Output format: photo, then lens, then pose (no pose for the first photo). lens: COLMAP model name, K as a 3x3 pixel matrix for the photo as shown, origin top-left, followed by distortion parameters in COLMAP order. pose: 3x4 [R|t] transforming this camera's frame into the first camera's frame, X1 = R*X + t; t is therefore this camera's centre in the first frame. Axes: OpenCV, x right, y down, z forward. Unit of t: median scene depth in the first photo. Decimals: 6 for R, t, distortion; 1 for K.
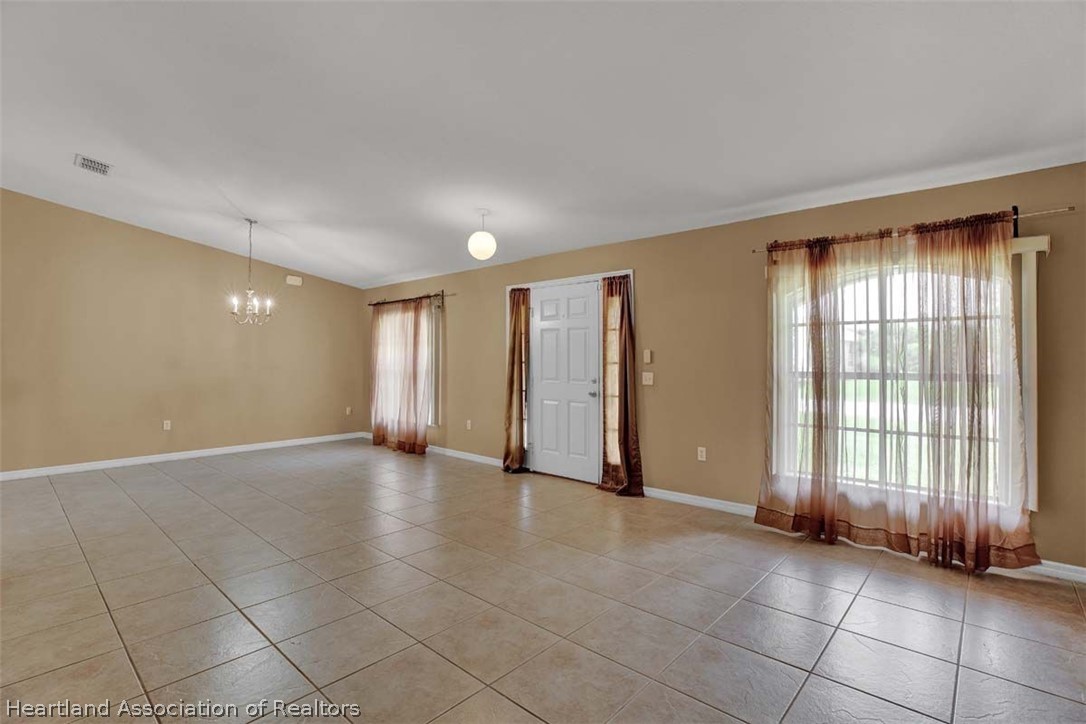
lens RADIAL K [[503.1, 0, 550.5], [0, 503.1, 359.1], [0, 0, 1]] dist [-0.006870, -0.000730]
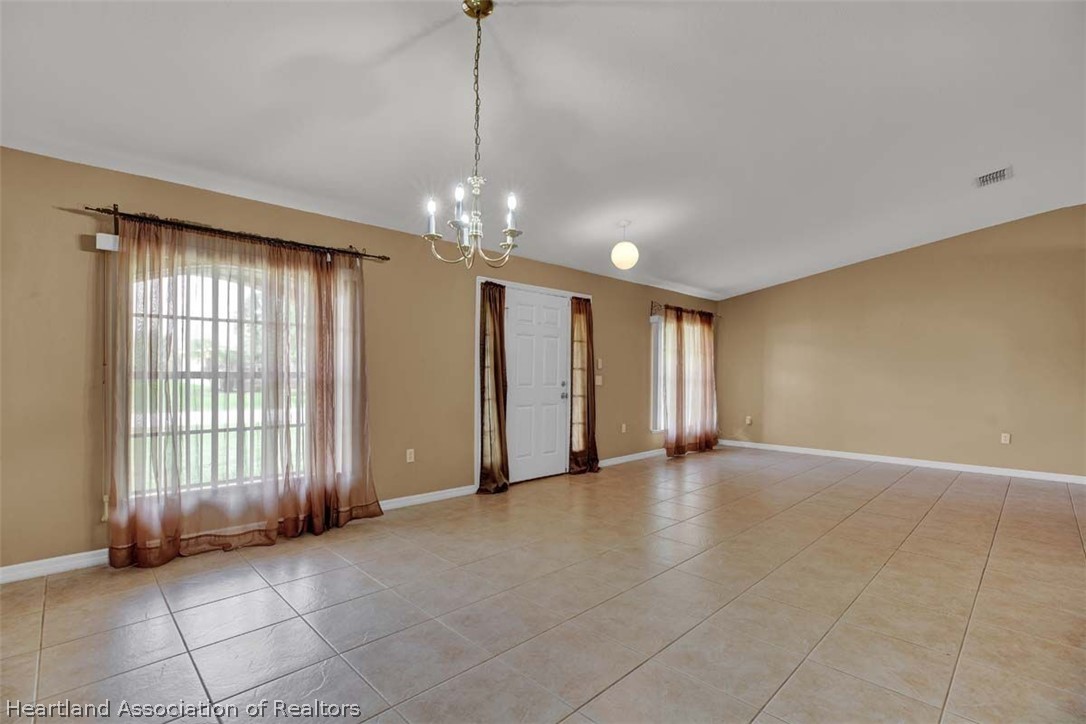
lens RADIAL K [[503.1, 0, 546.3], [0, 503.1, 353.6], [0, 0, 1]] dist [-0.006870, -0.000730]
pose [[0.080661, 0.024881, 0.996431, -1.083392], [-0.019179, 0.999542, -0.023407, 0.002245], [-0.996557, -0.017223, 0.081102, 0.971521]]
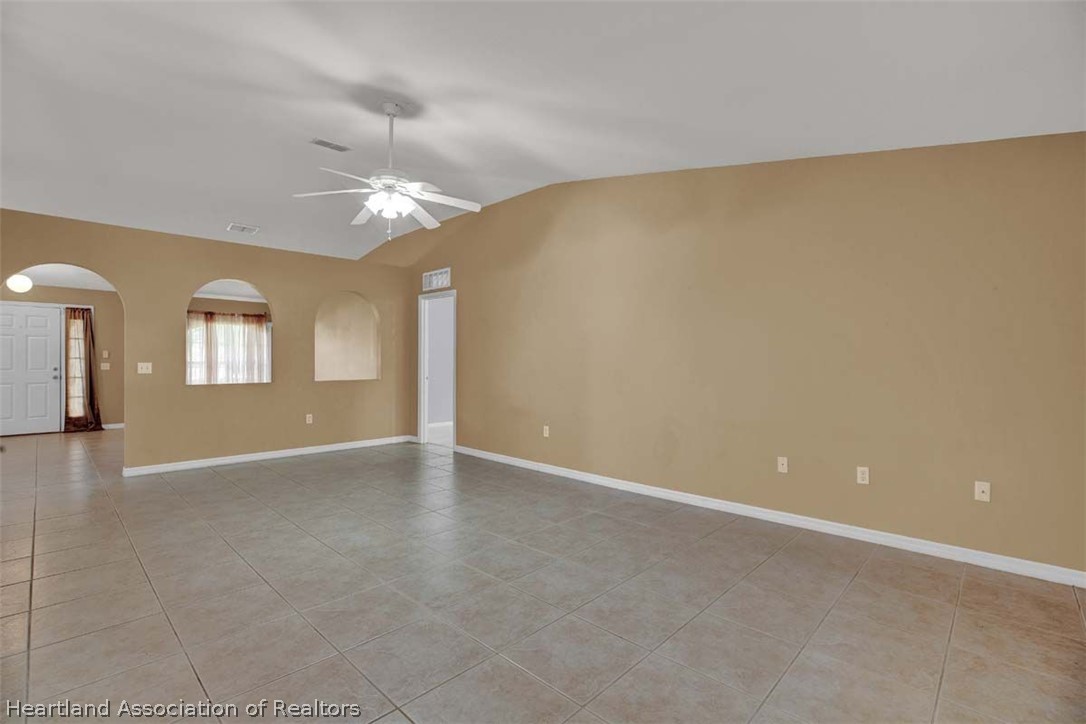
lens RADIAL K [[503.1, 0, 543.5], [0, 503.1, 354.8], [0, 0, 1]] dist [-0.006870, -0.000730]
pose [[0.067436, 0.008786, 0.997685, -1.451103], [0.000923, 0.999960, -0.008868, 0.013213], [-0.997723, 0.001519, 0.067425, -0.696085]]
